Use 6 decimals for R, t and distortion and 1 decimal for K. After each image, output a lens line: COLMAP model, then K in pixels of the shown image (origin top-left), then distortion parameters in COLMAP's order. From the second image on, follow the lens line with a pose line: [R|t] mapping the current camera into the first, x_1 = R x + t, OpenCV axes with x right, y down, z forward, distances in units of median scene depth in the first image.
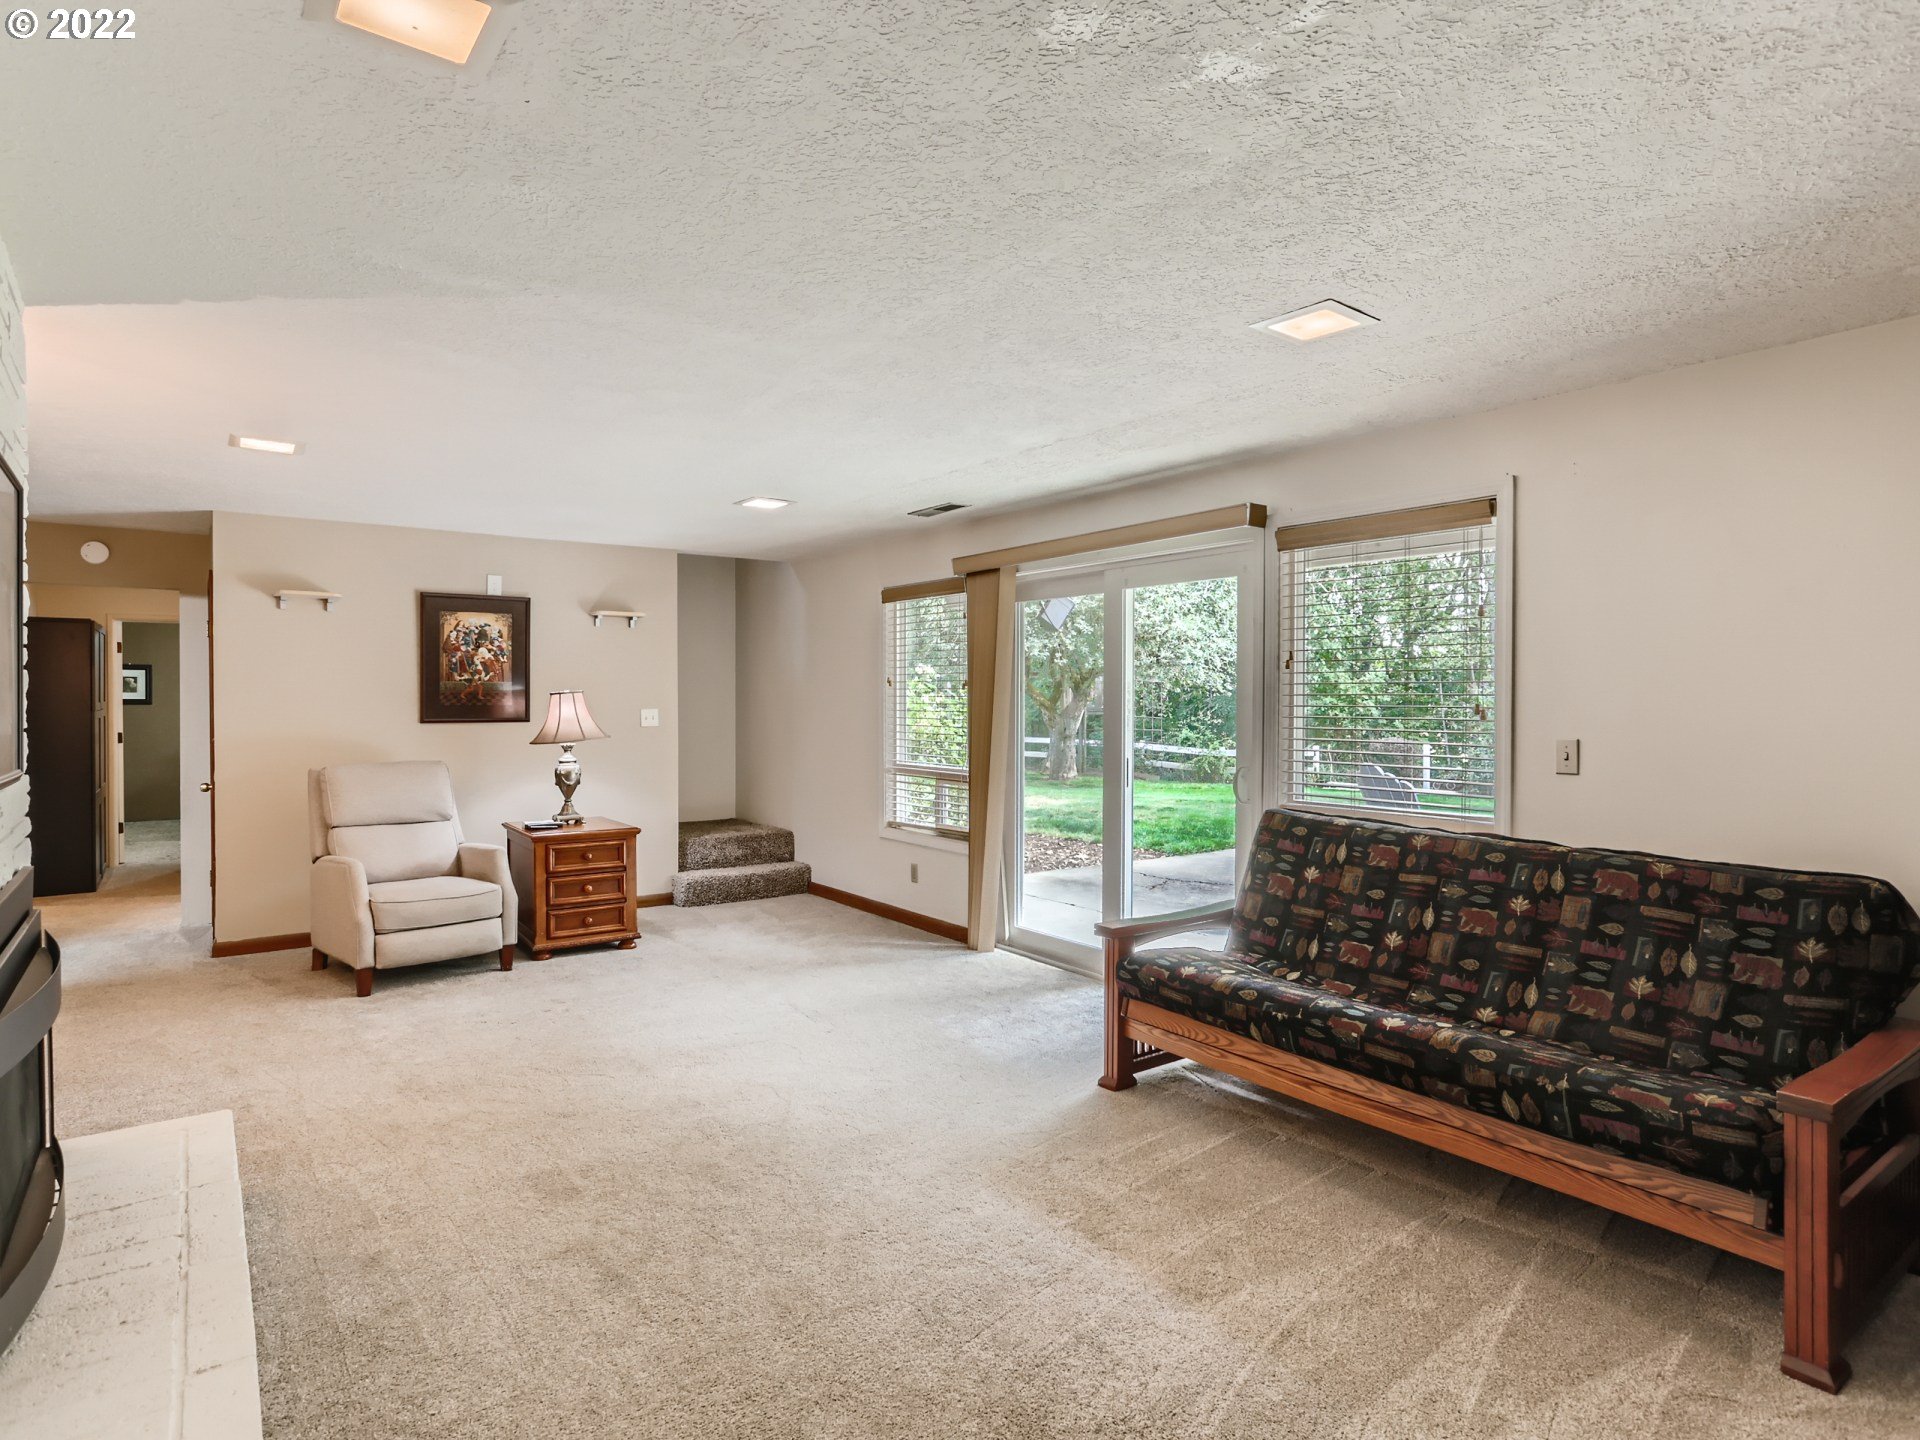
lens RADIAL K [[1067.6, 0, 984.7], [0, 1067.6, 713.3], [0, 0, 1]] dist [-0.007702, -0.000569]
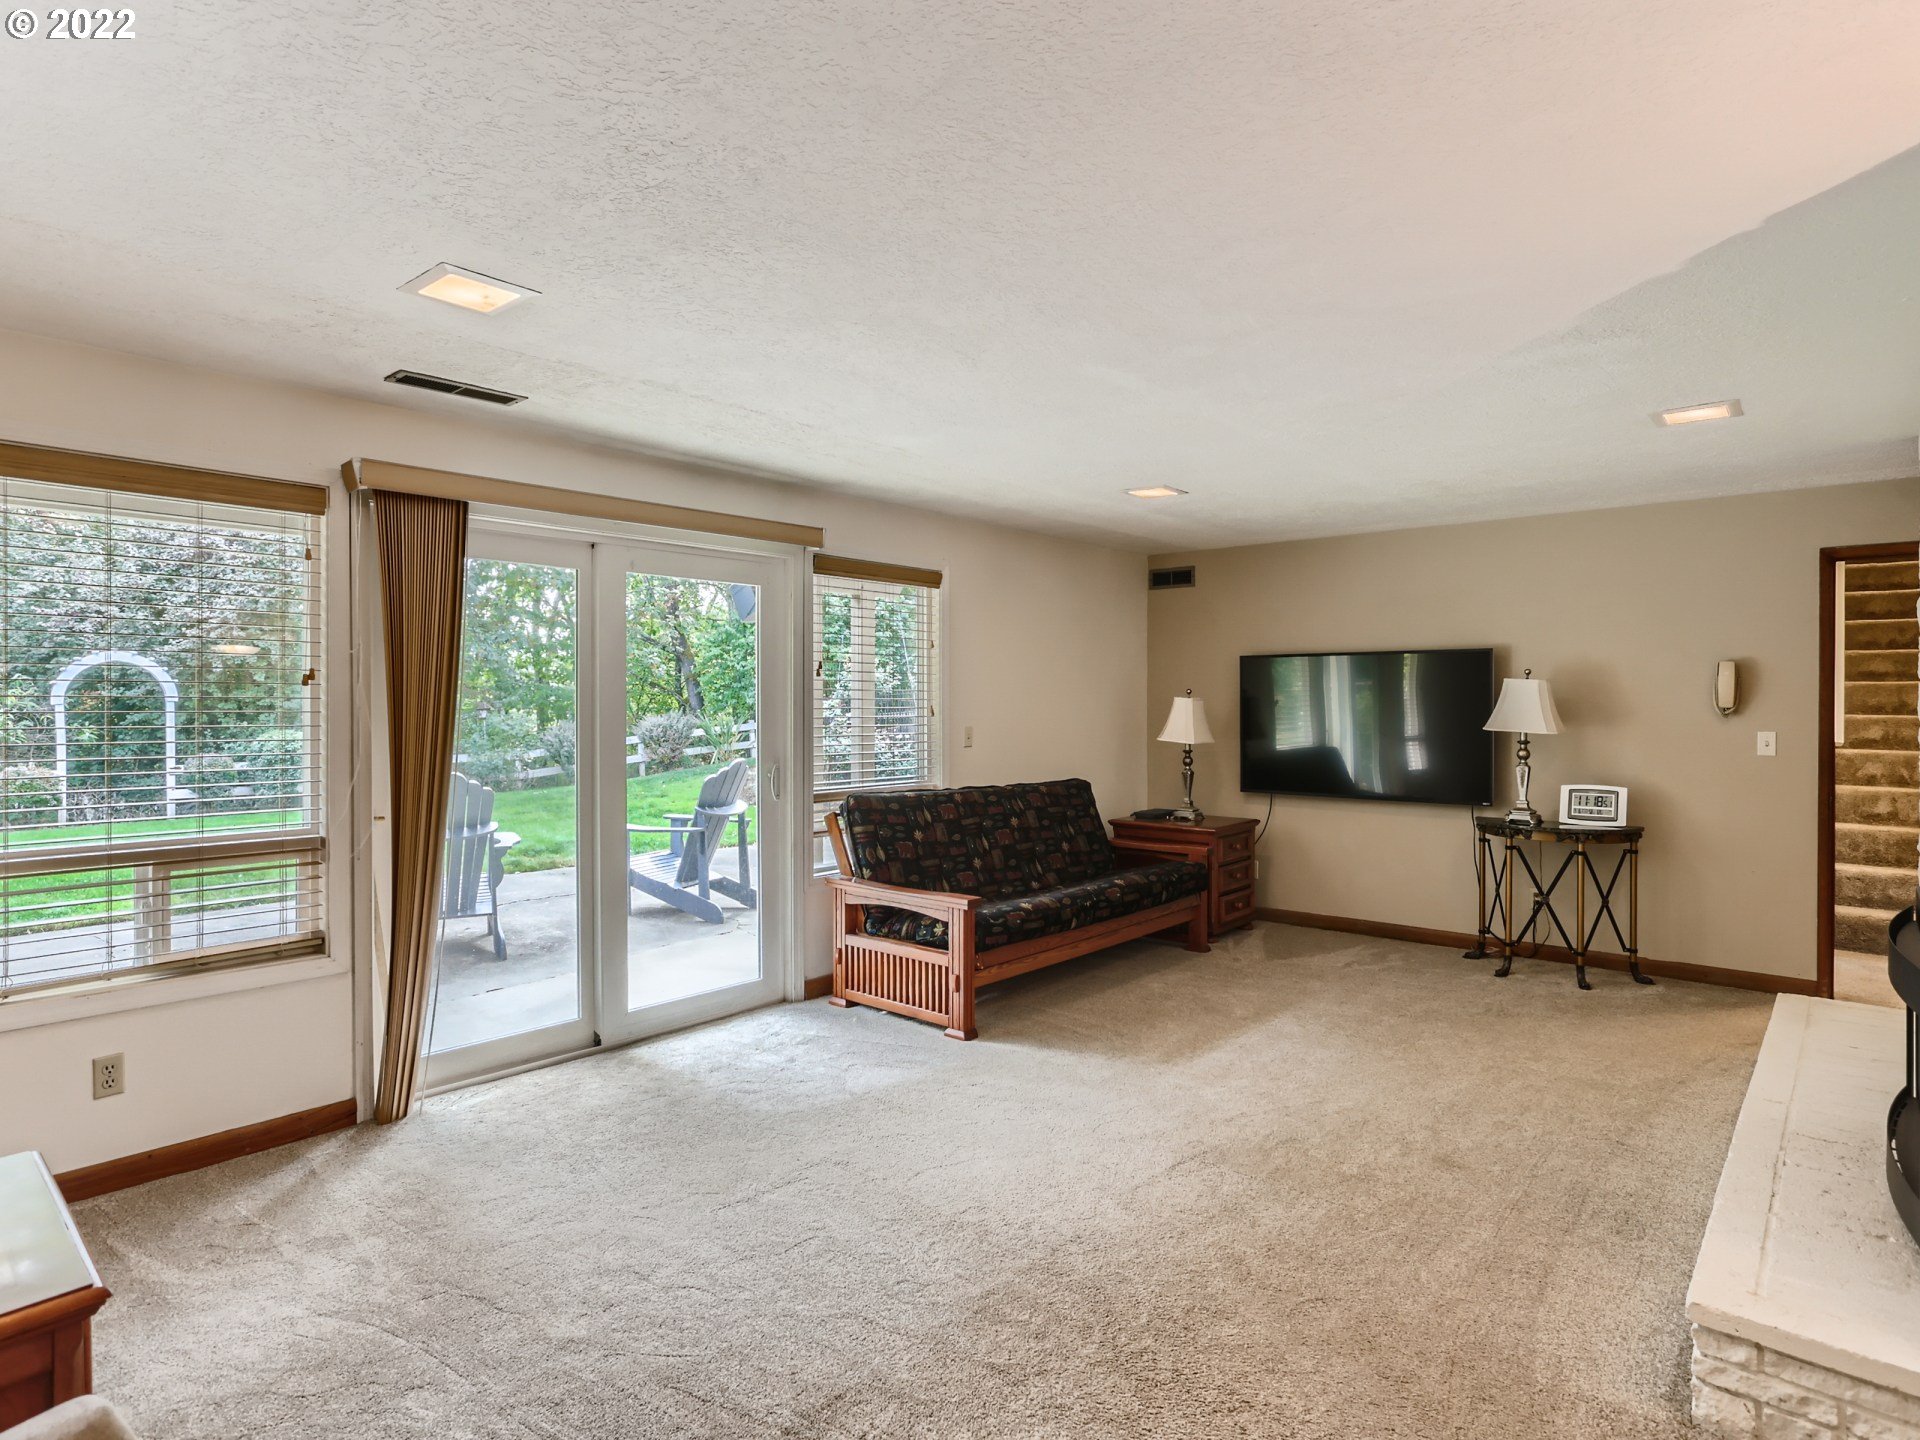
lens RADIAL K [[1067.6, 0, 984.7], [0, 1067.6, 713.3], [0, 0, 1]] dist [-0.007702, -0.000569]
pose [[-0.197006, -0.013741, 0.980306, -0.895066], [0.015358, 0.999736, 0.017099, -0.018207], [-0.980282, 0.018424, -0.196742, 1.061370]]
